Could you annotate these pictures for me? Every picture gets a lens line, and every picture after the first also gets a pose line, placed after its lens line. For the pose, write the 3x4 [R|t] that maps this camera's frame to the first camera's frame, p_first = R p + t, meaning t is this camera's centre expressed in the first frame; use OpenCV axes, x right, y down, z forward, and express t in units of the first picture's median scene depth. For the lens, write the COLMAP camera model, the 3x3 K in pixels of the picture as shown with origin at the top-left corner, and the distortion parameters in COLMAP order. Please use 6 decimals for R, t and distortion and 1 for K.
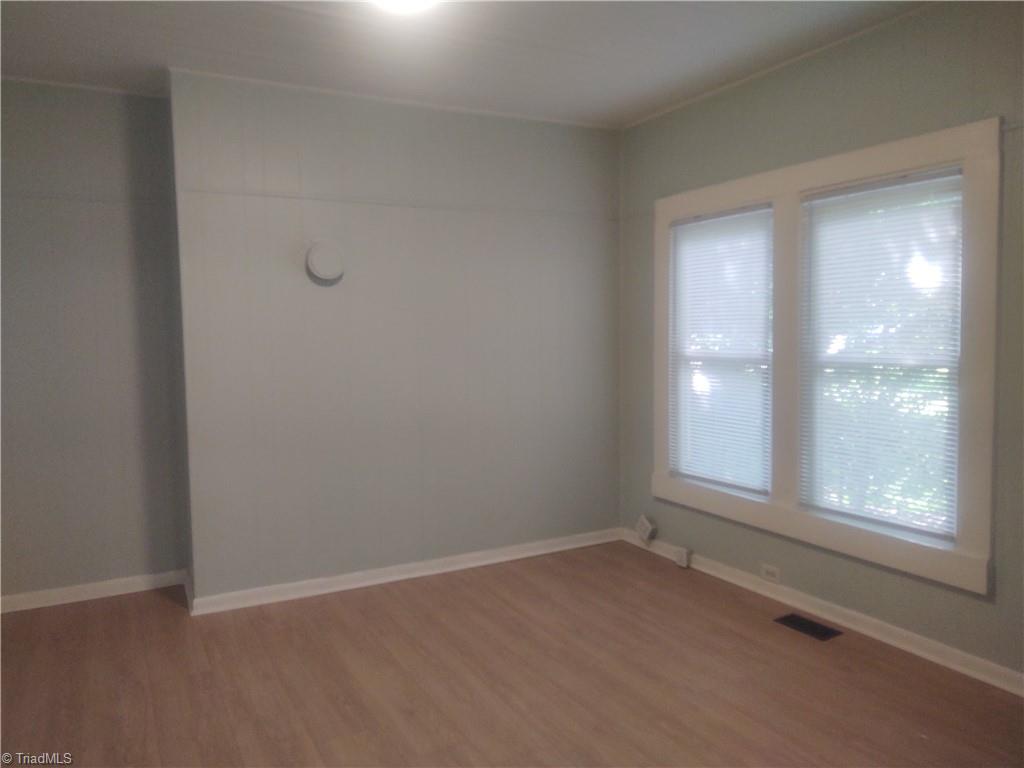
lens RADIAL K [[784.4, 0, 519.9], [0, 784.4, 381.8], [0, 0, 1]] dist [0.056600, -0.095583]
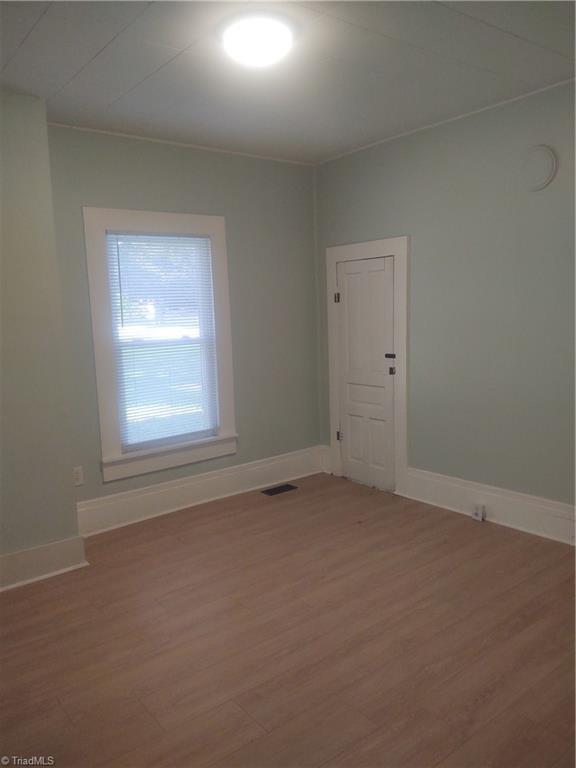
lens RADIAL K [[588.3, 0, 288.0], [0, 588.3, 384.0], [0, 0, 1]] dist [0.056600, -0.095583]
pose [[-0.159376, -0.105460, 0.981569, -0.875605], [0.109092, 0.986307, 0.123682, -0.078697], [-0.981172, 0.126793, -0.145689, 1.117312]]
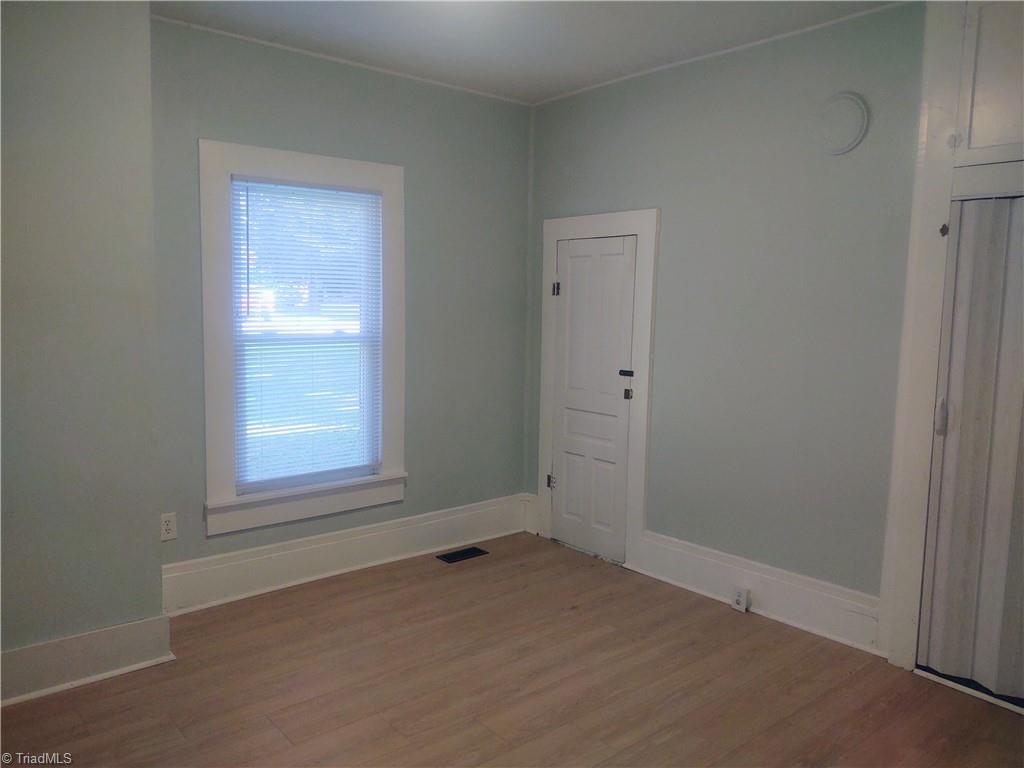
lens RADIAL K [[784.4, 0, 519.9], [0, 784.4, 381.8], [0, 0, 1]] dist [0.056600, -0.095583]
pose [[-0.197720, -0.086433, 0.976441, -0.811865], [0.057217, 0.993389, 0.099519, -0.074204], [-0.978587, 0.075546, -0.191467, 1.102911]]
